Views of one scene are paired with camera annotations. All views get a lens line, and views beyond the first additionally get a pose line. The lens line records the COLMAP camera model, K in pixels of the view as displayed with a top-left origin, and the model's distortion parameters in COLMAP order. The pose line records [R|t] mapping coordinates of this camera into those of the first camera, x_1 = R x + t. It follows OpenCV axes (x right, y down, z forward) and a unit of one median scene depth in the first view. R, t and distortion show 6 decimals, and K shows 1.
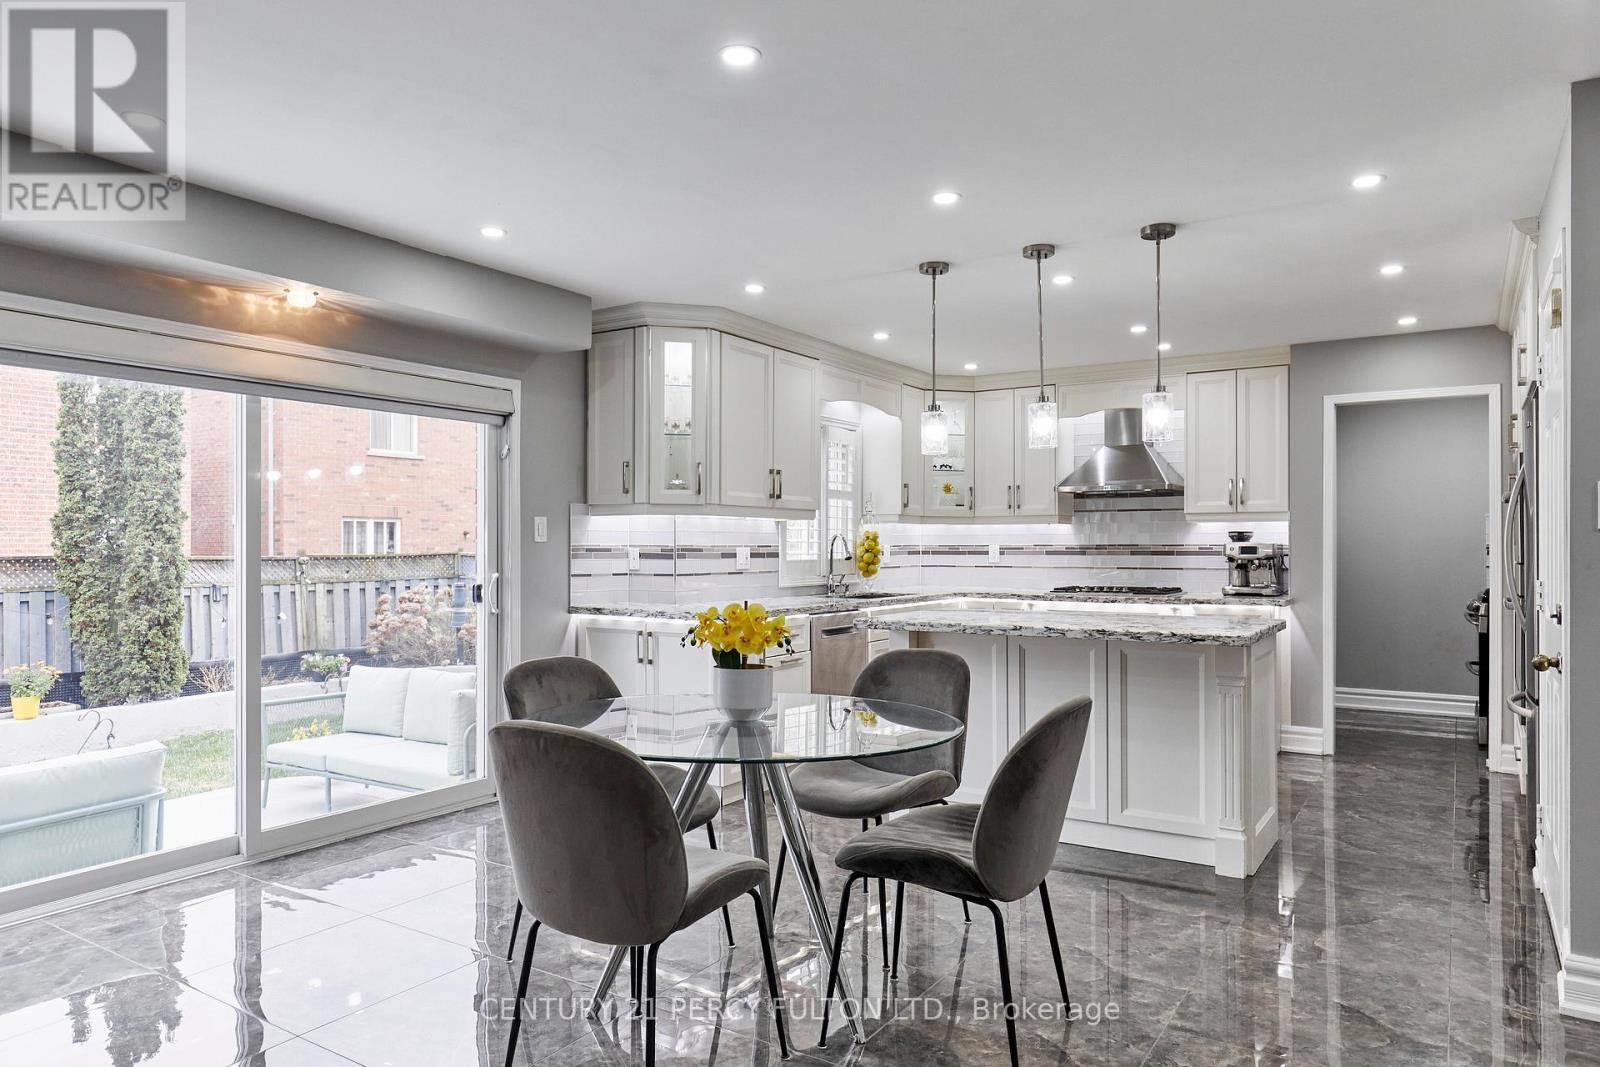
lens RADIAL K [[1027.1, 0, 802.9], [0, 1027.1, 540.2], [0, 0, 1]] dist [0.012210, 0.000189]
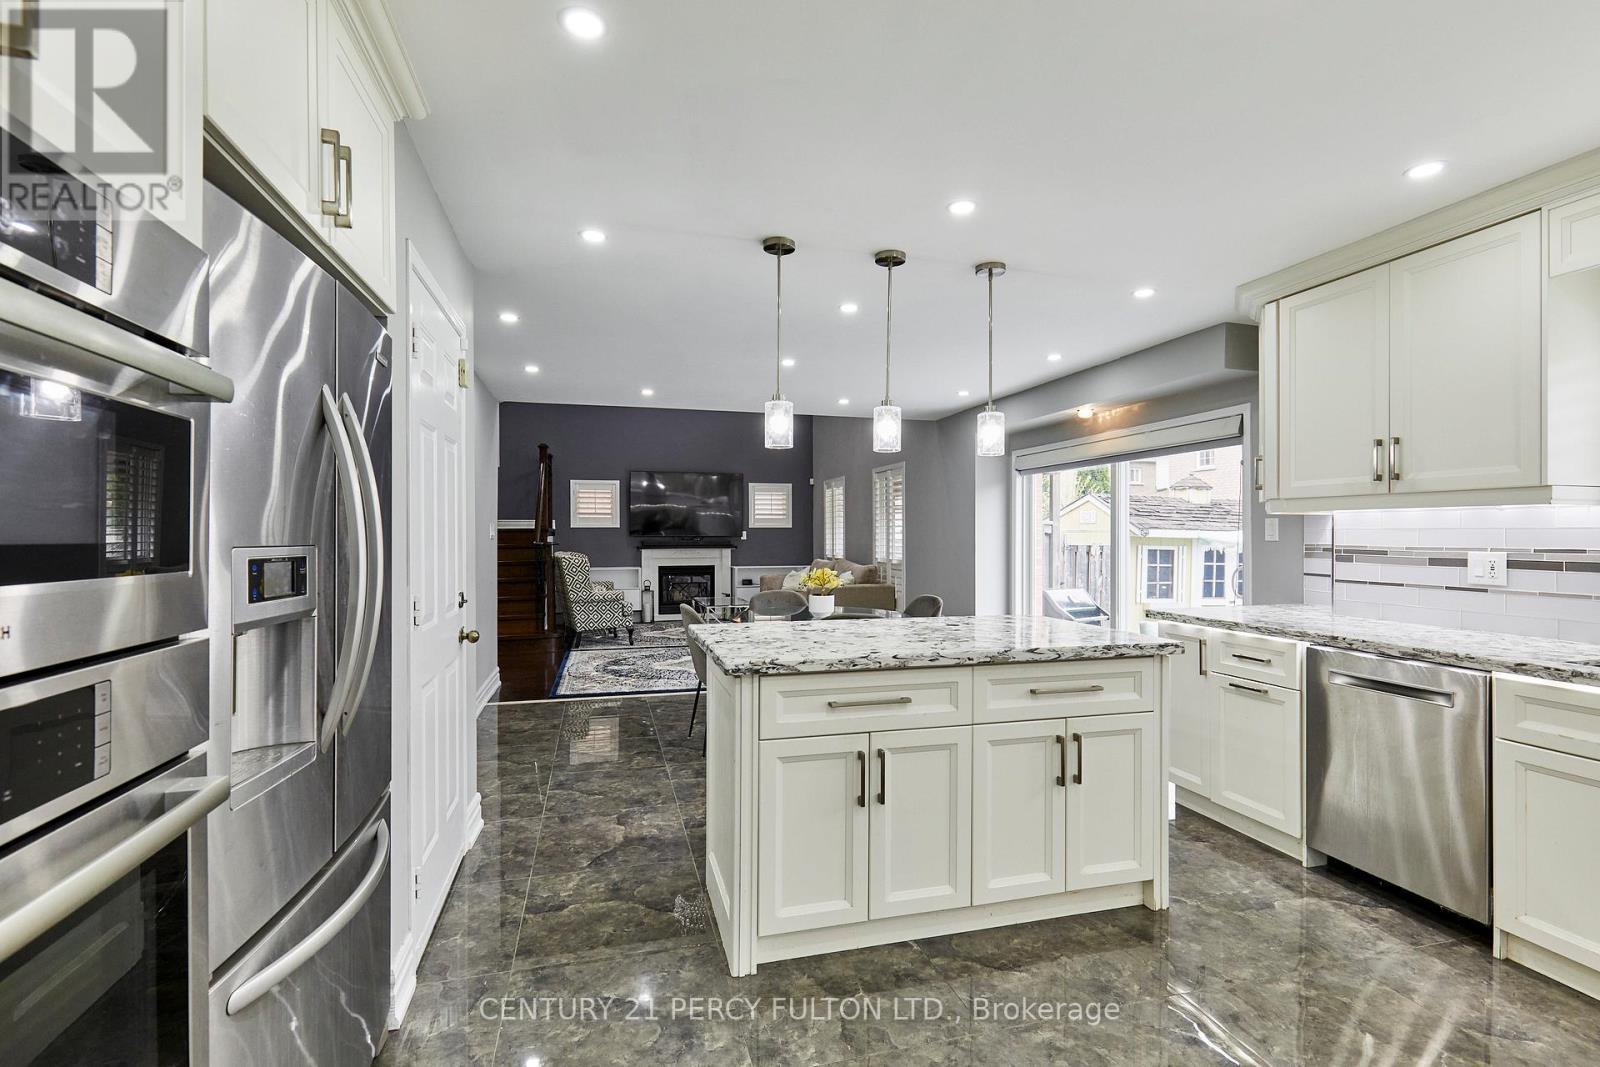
lens RADIAL K [[732.0, 0, 809.3], [0, 732.0, 535.4], [0, 0, 1]] dist [-0.001472, 0.001332]
pose [[-0.662530, 0.001862, -0.749033, 0.615712], [0.002950, 0.999996, -0.000123, -0.004842], [0.749030, -0.002291, -0.662532, 1.059077]]
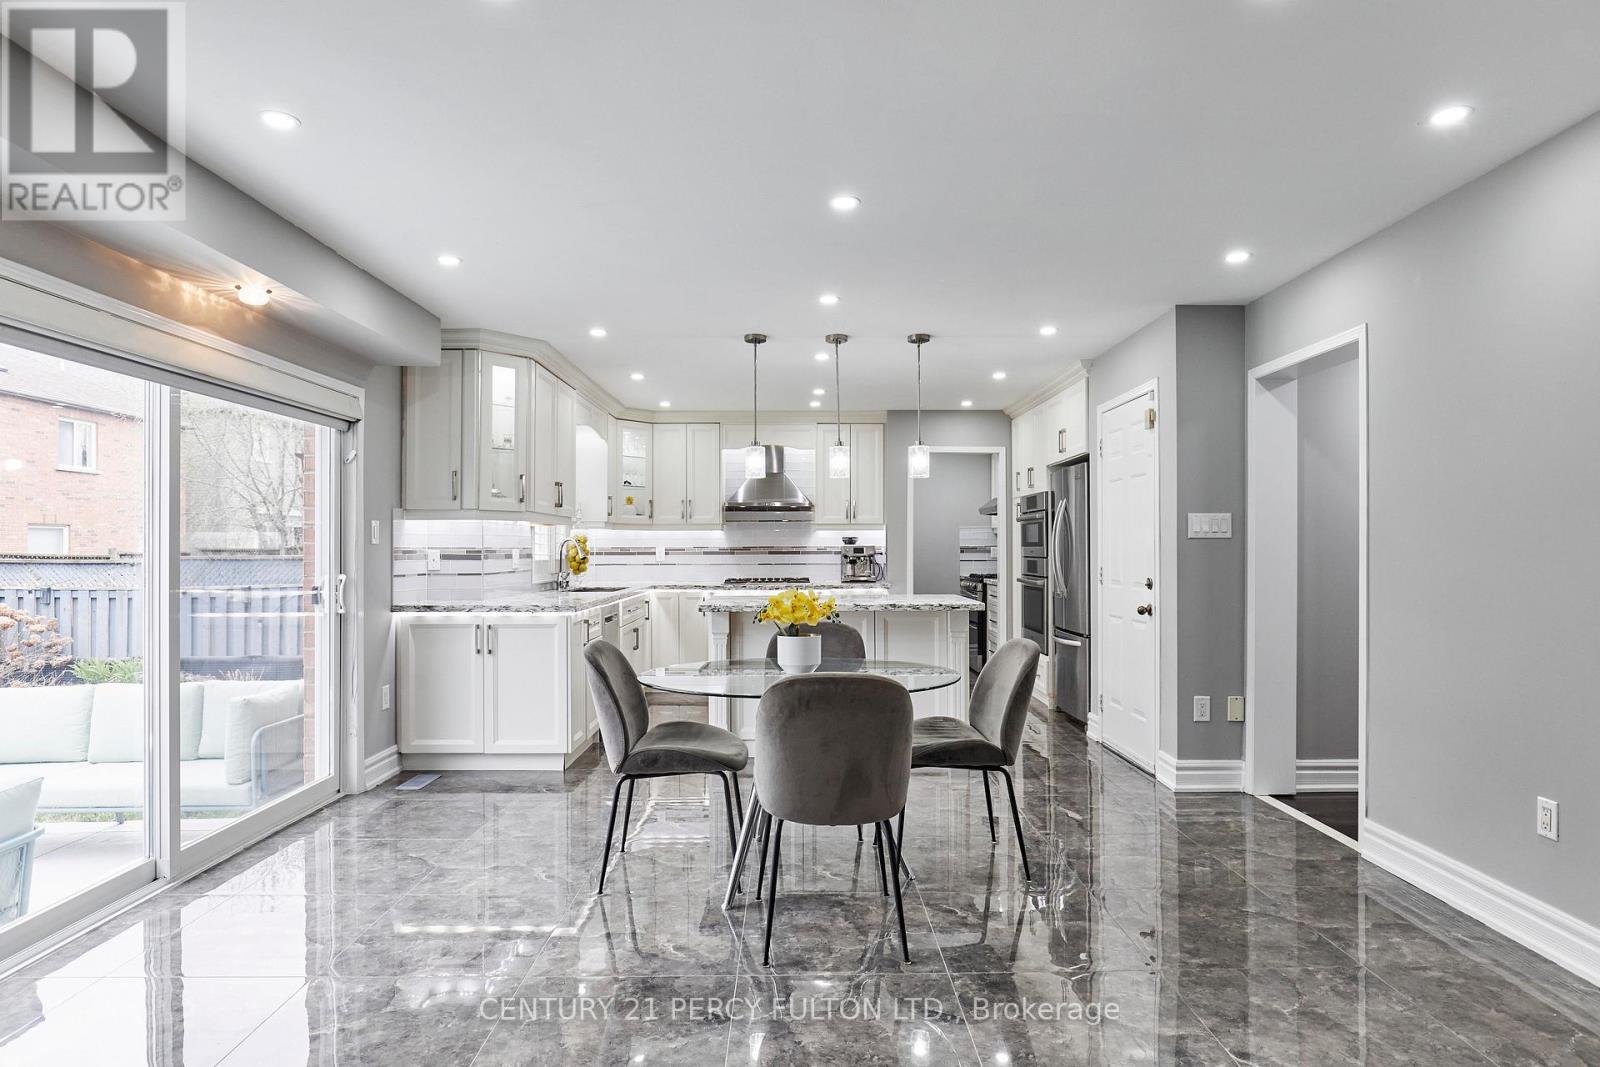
lens RADIAL K [[895.4, 0, 806.3], [0, 895.4, 539.1], [0, 0, 1]] dist [0.002163, -0.000011]
pose [[0.833681, 0.003551, 0.552235, -0.361421], [-0.000797, 0.999986, -0.005227, 0.000781], [-0.552246, 0.003918, 0.833672, -0.000504]]
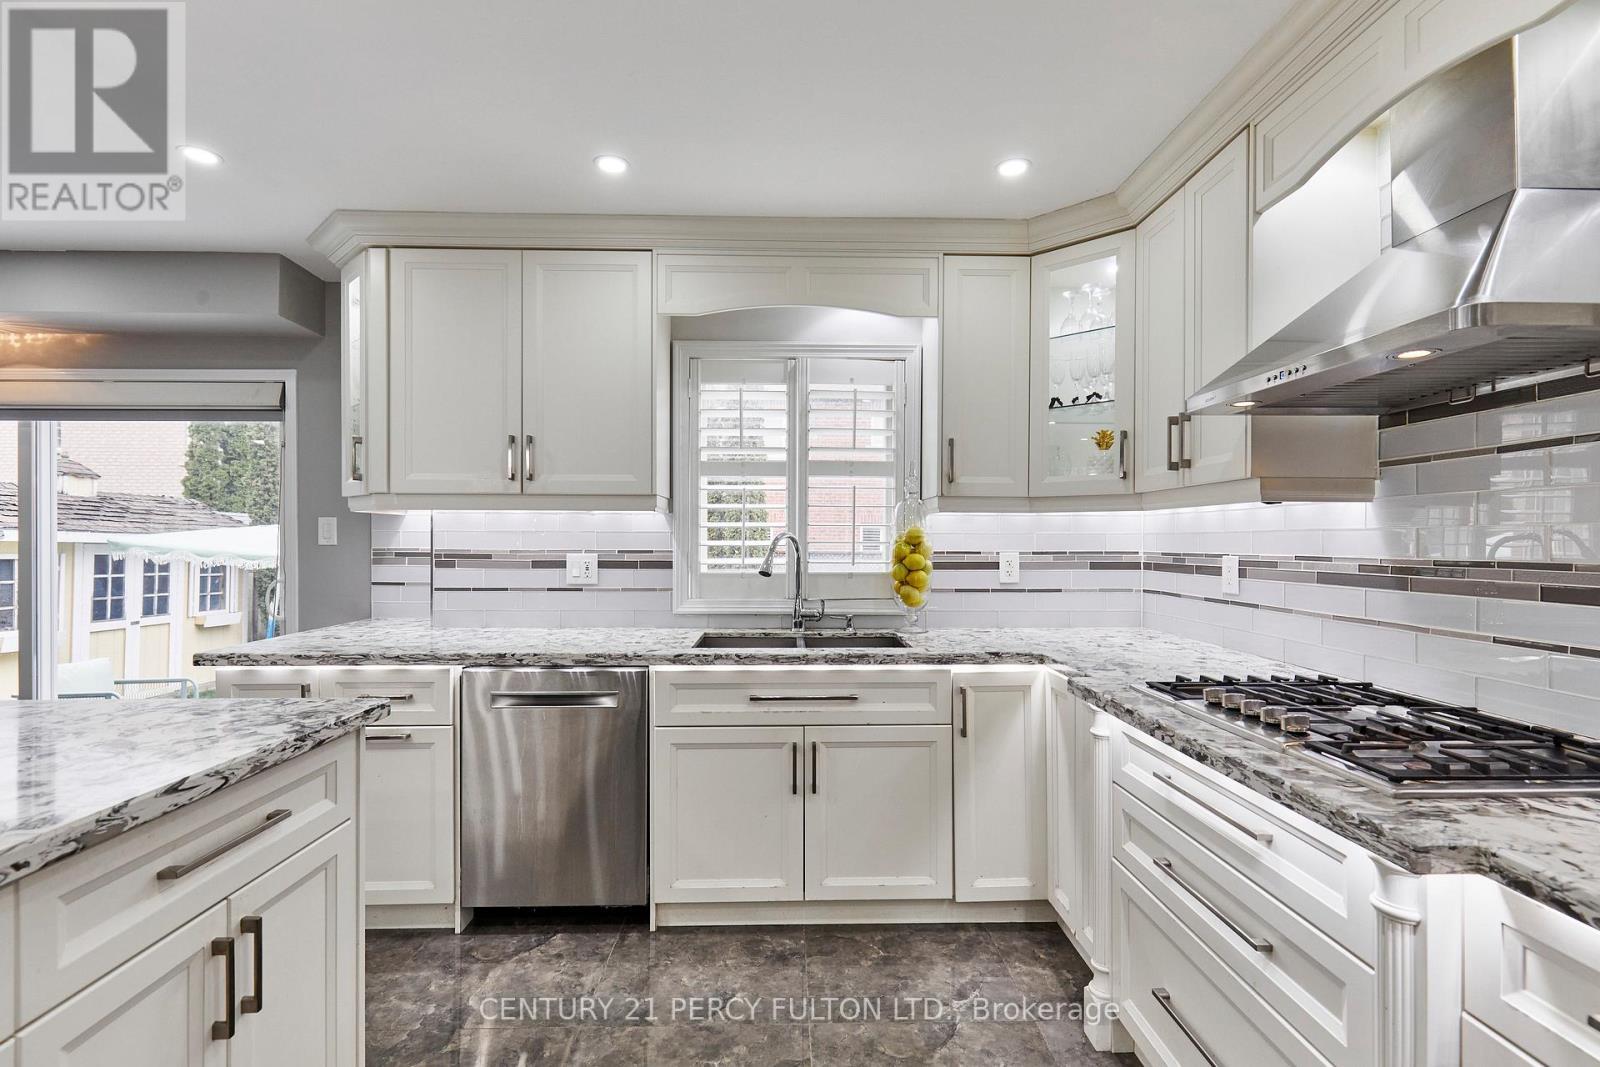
lens RADIAL K [[732.0, 0, 804.5], [0, 732.0, 540.7], [0, 0, 1]] dist [-0.001472, 0.001332]
pose [[0.561656, 0.004011, -0.827361, 0.472327], [0.001048, 0.999984, 0.005560, -0.004619], [0.827370, -0.003990, 0.561643, 0.908174]]
